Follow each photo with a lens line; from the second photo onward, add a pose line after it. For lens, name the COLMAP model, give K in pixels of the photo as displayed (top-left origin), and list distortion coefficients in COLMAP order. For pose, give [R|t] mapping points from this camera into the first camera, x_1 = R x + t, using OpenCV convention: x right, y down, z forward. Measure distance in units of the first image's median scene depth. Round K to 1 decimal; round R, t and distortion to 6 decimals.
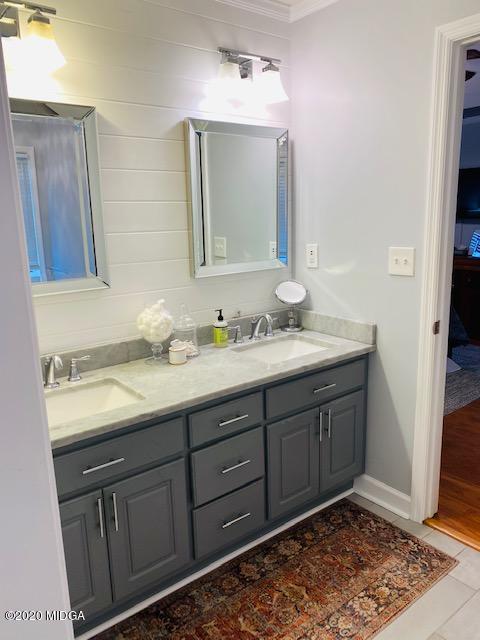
lens RADIAL K [[488.7, 0, 235.2], [0, 488.7, 322.1], [0, 0, 1]] dist [0.042709, -0.066803]
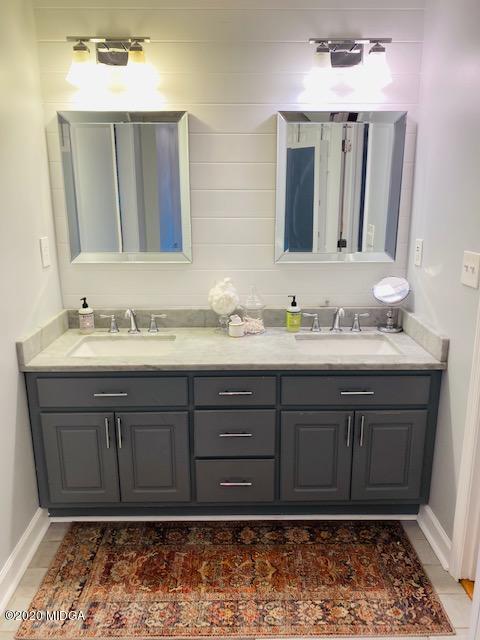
lens RADIAL K [[488.7, 0, 237.3], [0, 488.7, 319.6], [0, 0, 1]] dist [0.042709, -0.066803]
pose [[0.793623, 0.176502, -0.582245, 0.537720], [-0.151036, 0.984193, 0.092481, -0.058645], [0.589364, 0.014545, 0.807737, 0.096740]]
